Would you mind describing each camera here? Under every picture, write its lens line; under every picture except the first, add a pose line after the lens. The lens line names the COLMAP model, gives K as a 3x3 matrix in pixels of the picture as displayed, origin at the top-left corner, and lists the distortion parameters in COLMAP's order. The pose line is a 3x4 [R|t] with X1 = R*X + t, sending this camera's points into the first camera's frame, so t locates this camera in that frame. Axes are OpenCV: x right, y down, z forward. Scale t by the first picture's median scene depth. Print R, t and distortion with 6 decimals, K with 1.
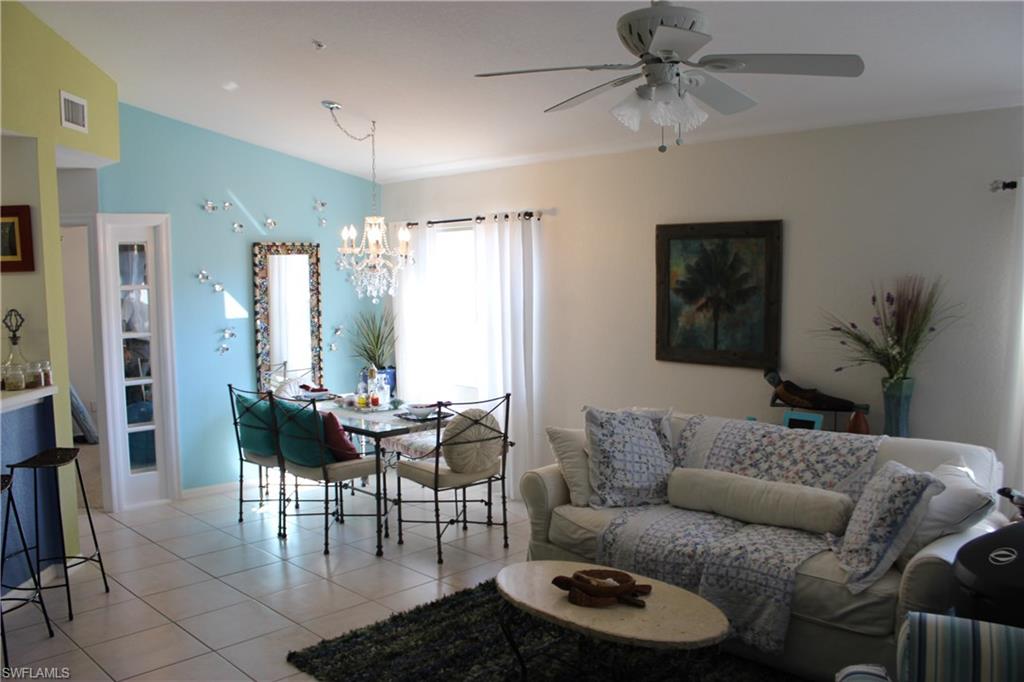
lens RADIAL K [[866.0, 0, 512.0], [0, 866.0, 341.0], [0, 0, 1]] dist [-0.159474, 0.145335]
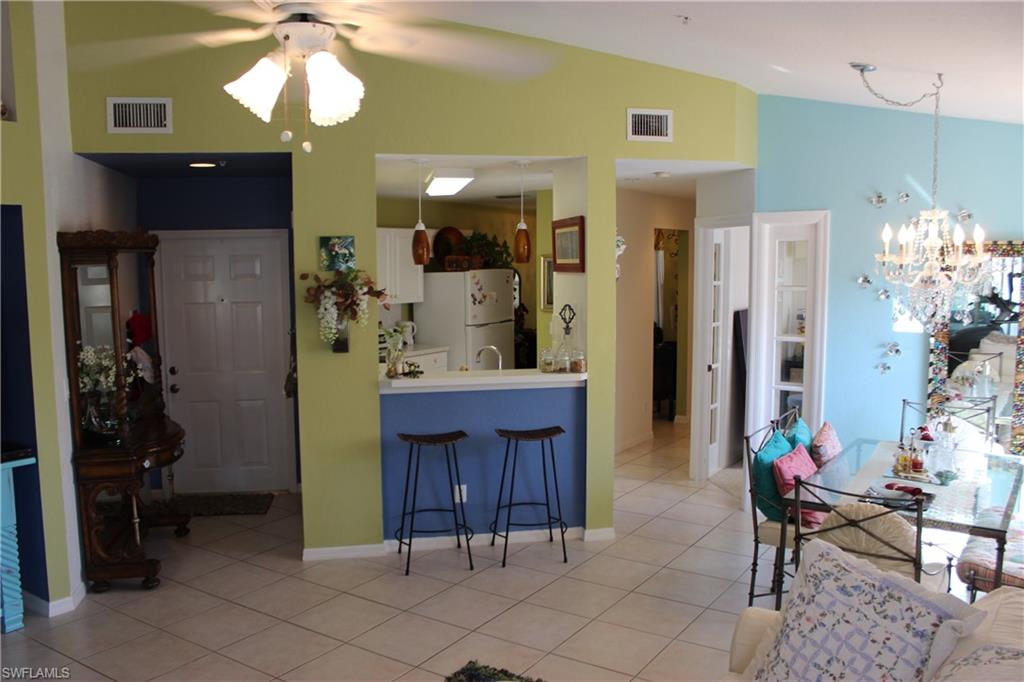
lens RADIAL K [[866.0, 0, 512.0], [0, 866.0, 341.0], [0, 0, 1]] dist [-0.159474, 0.145335]
pose [[0.206940, 0.109092, -0.972252, 0.410912], [-0.080349, 0.992302, 0.094240, -0.067729], [0.975049, 0.058617, 0.214113, 0.469799]]
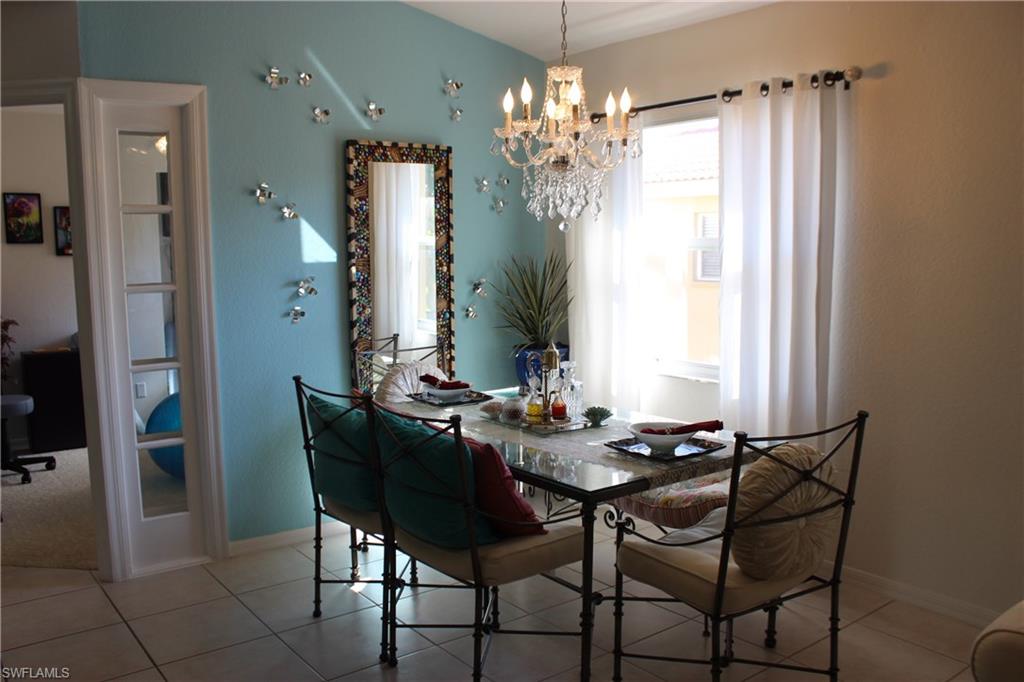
lens RADIAL K [[866.0, 0, 512.0], [0, 866.0, 341.0], [0, 0, 1]] dist [-0.159474, 0.145335]
pose [[0.992492, 0.015788, -0.121288, -0.113454], [-0.011549, 0.999300, 0.035578, 0.005678], [0.121765, -0.033910, 0.991980, 0.420002]]
